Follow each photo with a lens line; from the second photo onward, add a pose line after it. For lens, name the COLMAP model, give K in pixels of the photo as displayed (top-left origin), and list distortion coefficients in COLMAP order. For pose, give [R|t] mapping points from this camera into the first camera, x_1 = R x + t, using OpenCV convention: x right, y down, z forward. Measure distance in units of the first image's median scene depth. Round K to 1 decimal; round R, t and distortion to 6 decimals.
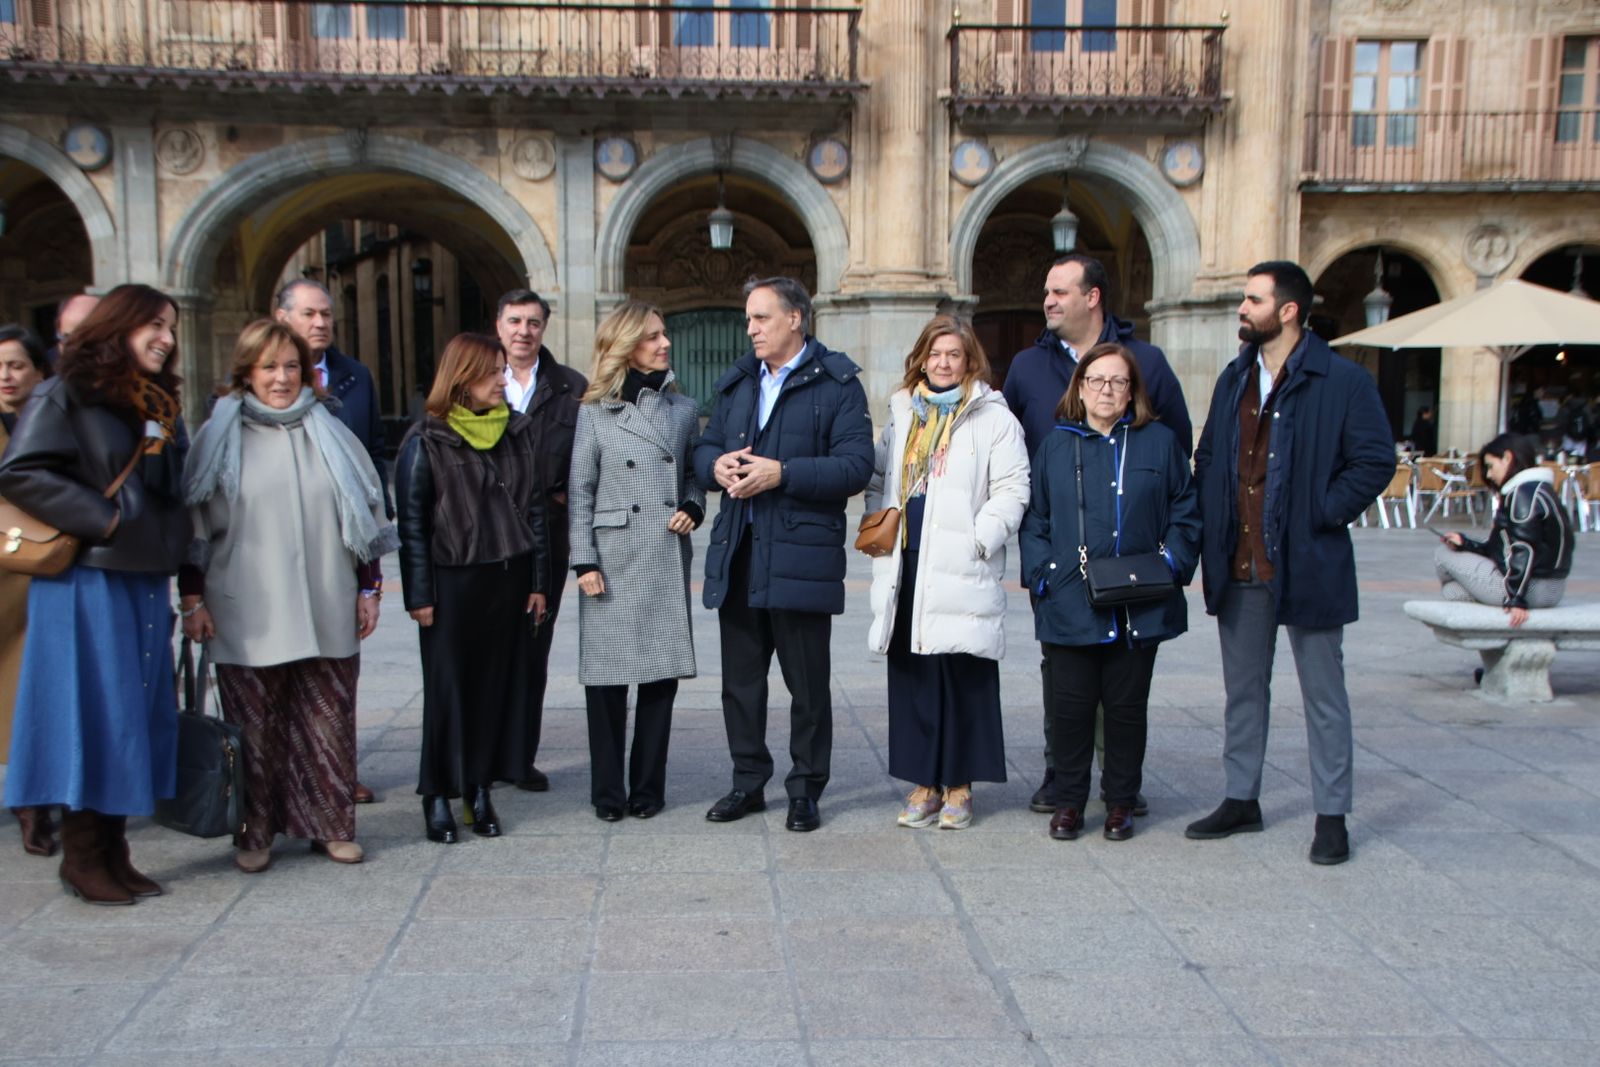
lens RADIAL K [[1934.1, 0, 795.1], [0, 1934.1, 572.1], [0, 0, 1]] dist [0.006339, 0.630559]
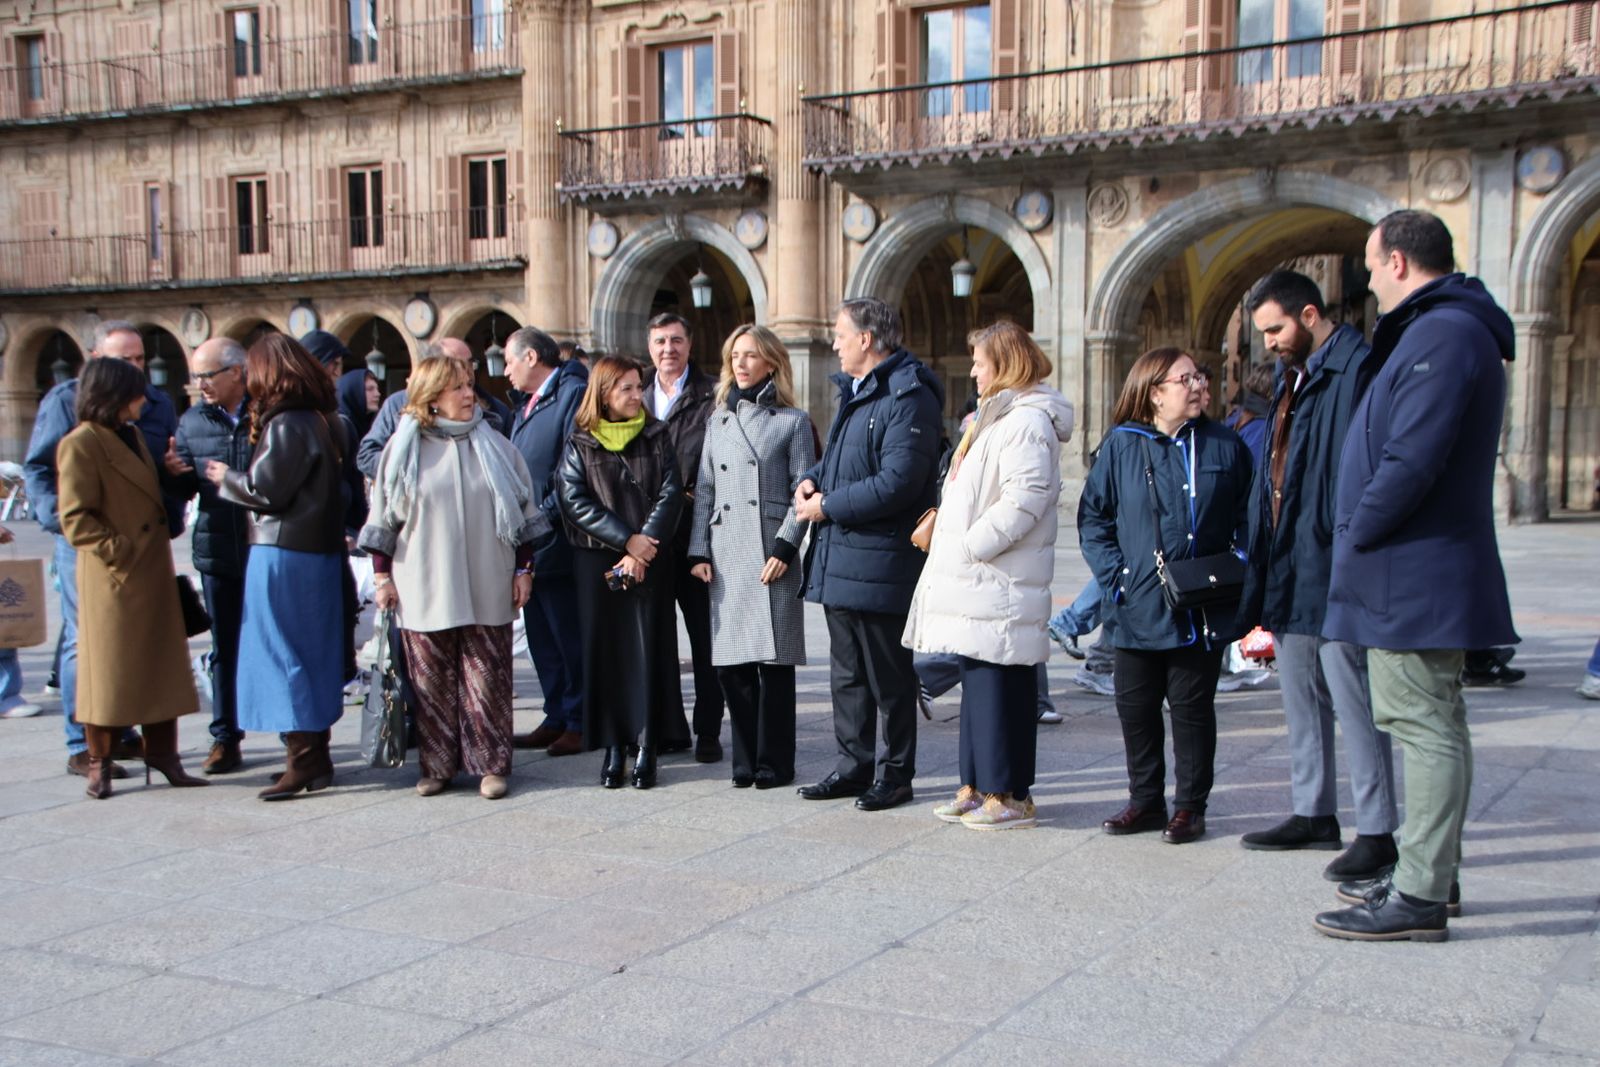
lens RADIAL K [[1934.1, 0, 795.1], [0, 1934.1, 572.1], [0, 0, 1]] dist [0.006339, 0.630559]
pose [[0.853238, 0.026365, -0.520854, 0.105479], [-0.035065, 0.999361, -0.006857, 0.001232], [0.520341, 0.024114, 0.853618, -0.001271]]
